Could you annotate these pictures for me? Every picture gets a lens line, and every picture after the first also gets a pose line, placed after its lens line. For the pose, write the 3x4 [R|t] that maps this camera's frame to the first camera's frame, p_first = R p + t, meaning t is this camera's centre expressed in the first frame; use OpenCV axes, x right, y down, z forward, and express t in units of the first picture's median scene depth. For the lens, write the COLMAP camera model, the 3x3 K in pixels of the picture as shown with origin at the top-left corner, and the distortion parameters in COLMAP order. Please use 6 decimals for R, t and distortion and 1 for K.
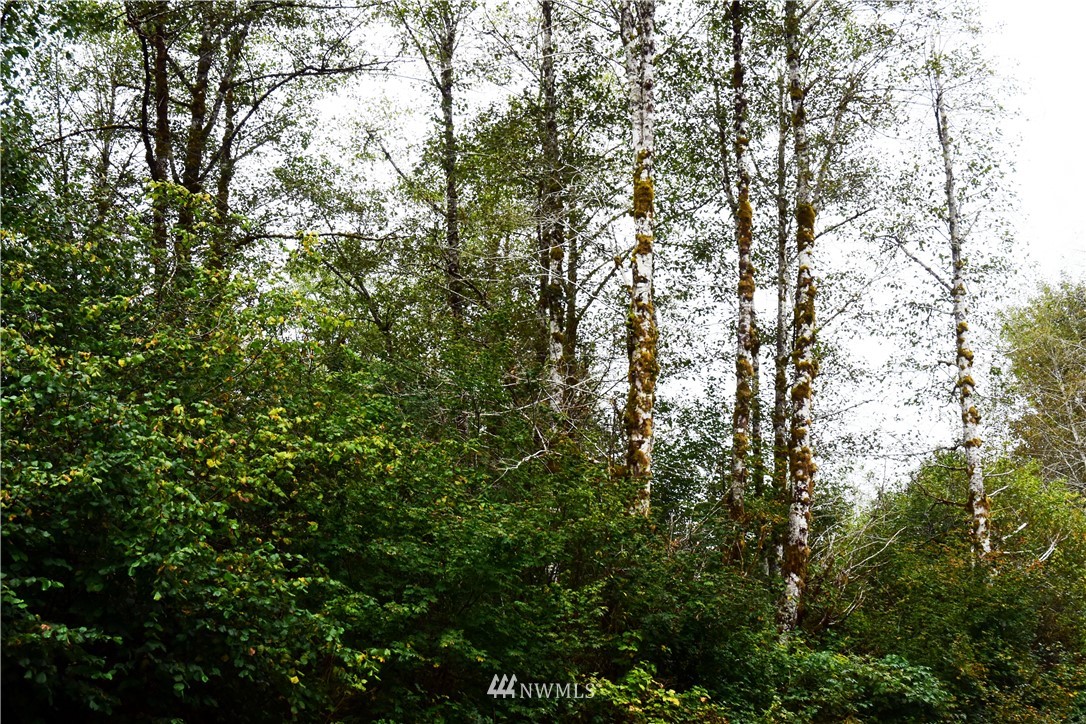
lens RADIAL K [[1265.2, 0, 543.1], [0, 1265.2, 359.3], [0, 0, 1]] dist [-0.033544, 0.000000]
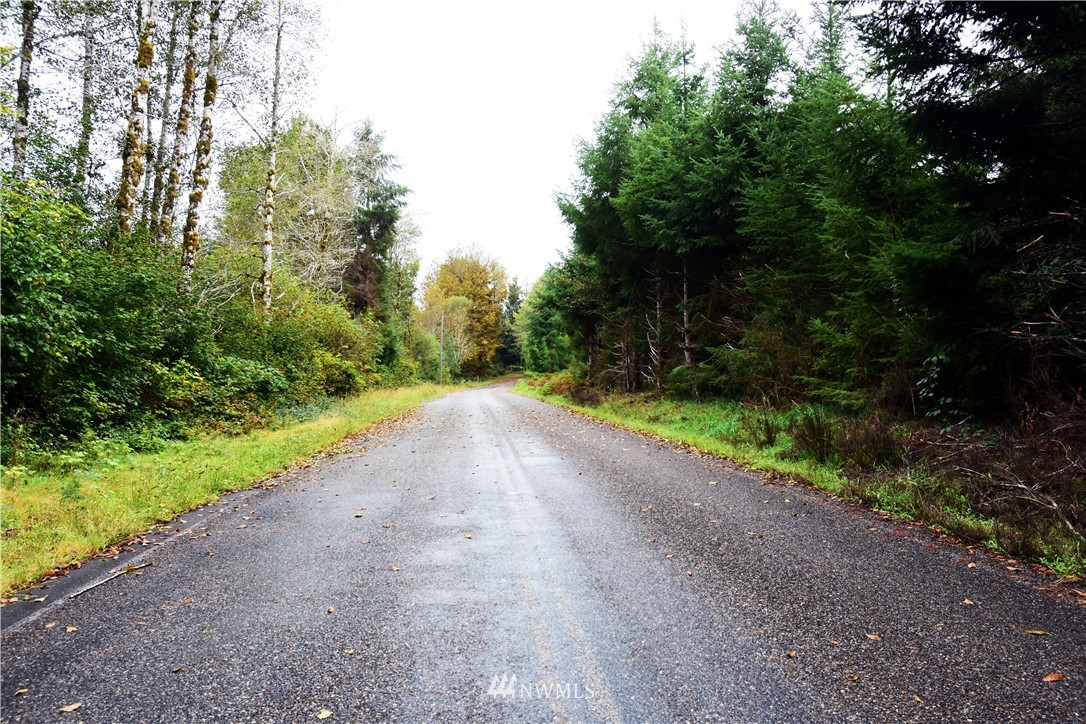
lens RADIAL K [[834.0, 0, 542.0], [0, 834.0, 363.9], [0, 0, 1]] dist [-0.034416, 0.021731]
pose [[0.705549, 0.054772, 0.706541, -0.217776], [-0.210015, 0.968382, 0.134649, -0.002764], [-0.676827, -0.243386, 0.694744, -0.069302]]
